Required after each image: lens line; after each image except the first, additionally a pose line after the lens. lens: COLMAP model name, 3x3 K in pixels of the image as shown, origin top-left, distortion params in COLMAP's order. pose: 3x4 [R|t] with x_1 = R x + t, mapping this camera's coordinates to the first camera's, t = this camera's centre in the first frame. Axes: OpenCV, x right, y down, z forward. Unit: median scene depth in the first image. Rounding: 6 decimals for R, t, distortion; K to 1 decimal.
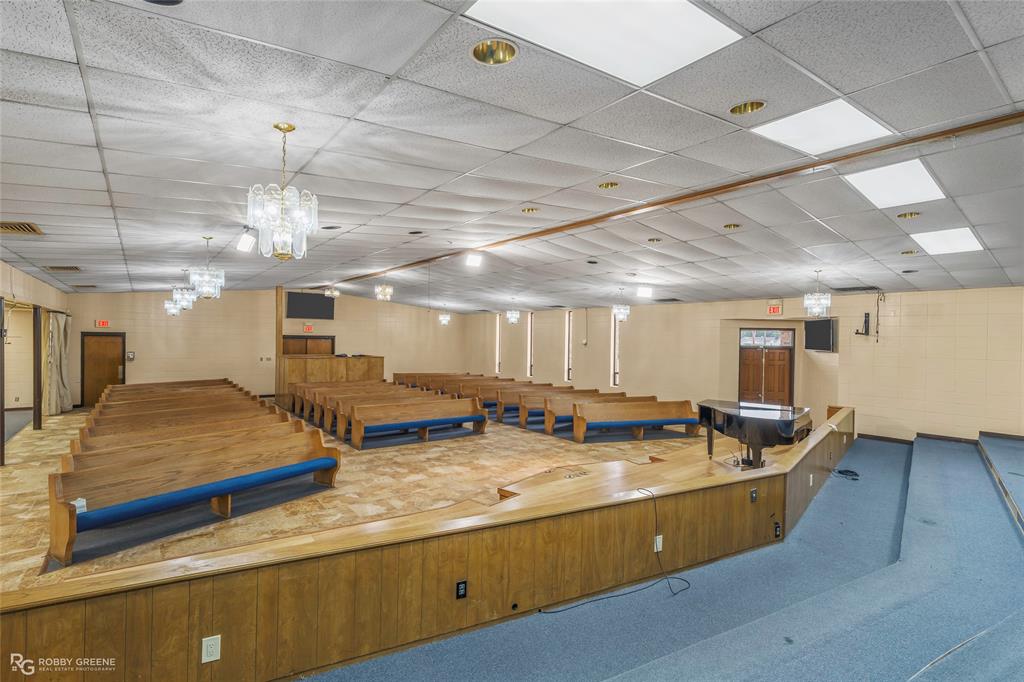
lens RADIAL K [[457.0, 0, 518.7], [0, 457.0, 343.0], [0, 0, 1]] dist [-0.000630, -0.000056]
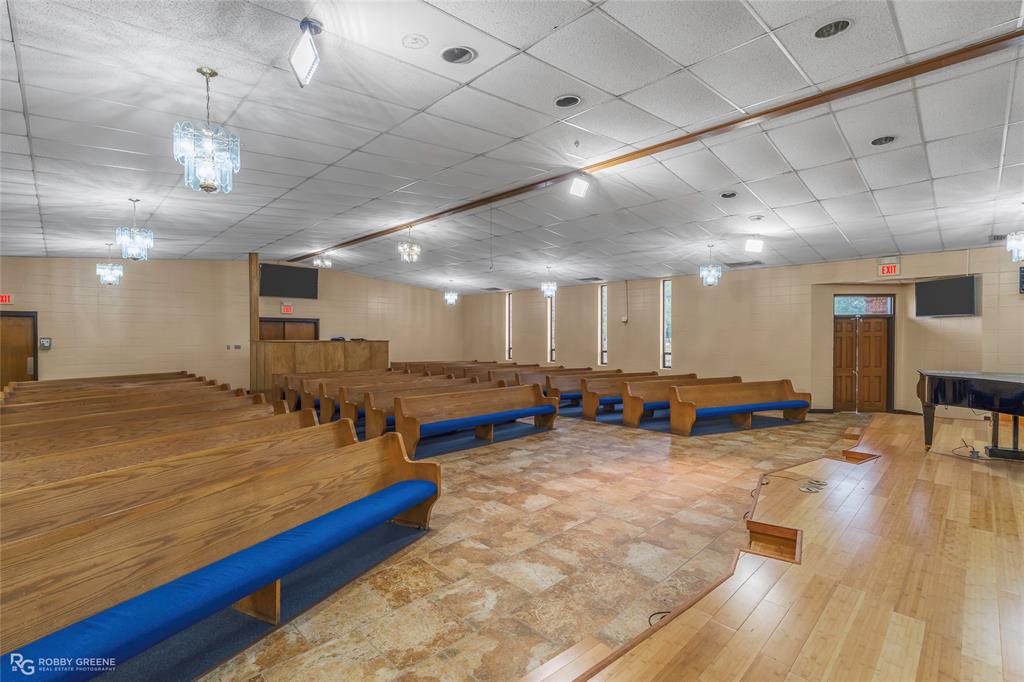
lens RADIAL K [[457.0, 0, 532.9], [0, 457.0, 336.0], [0, 0, 1]] dist [-0.000630, -0.000056]
pose [[0.993323, -0.017685, 0.114001, -0.234977], [0.017670, 0.999843, 0.001146, 0.045638], [-0.114003, 0.000876, 0.993480, 0.275157]]
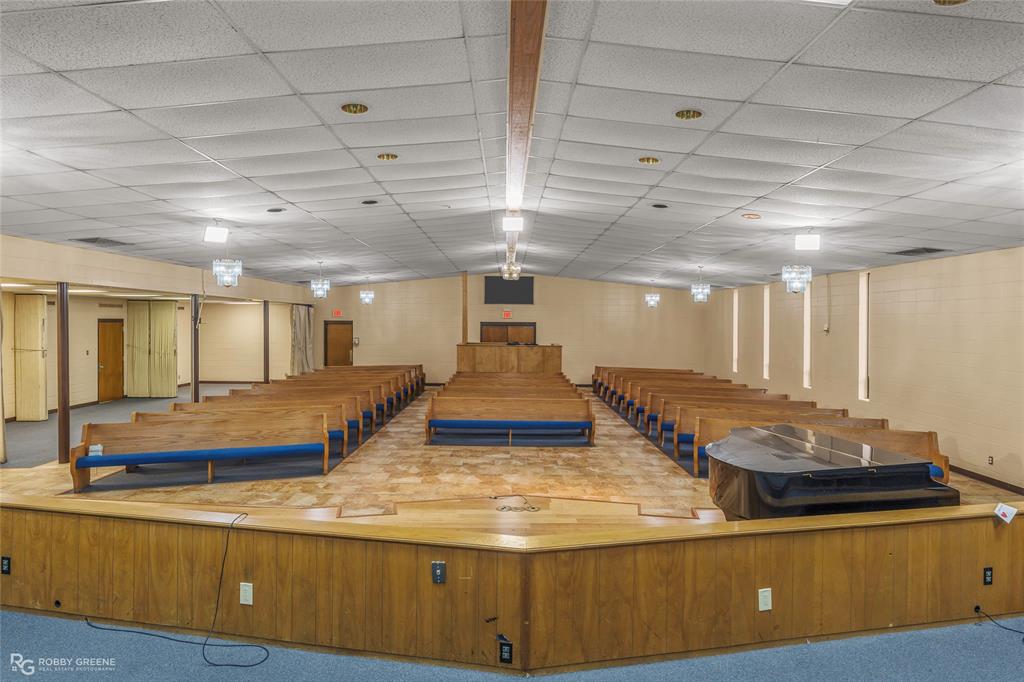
lens RADIAL K [[554.4, 0, 504.4], [0, 554.4, 320.8], [0, 0, 1]] dist [-0.003064, 0.003943]
pose [[0.797332, -0.012403, -0.603414, 0.435853], [0.000070, 0.999791, -0.020458, 0.008259], [0.603541, 0.016270, 0.797166, 0.199343]]
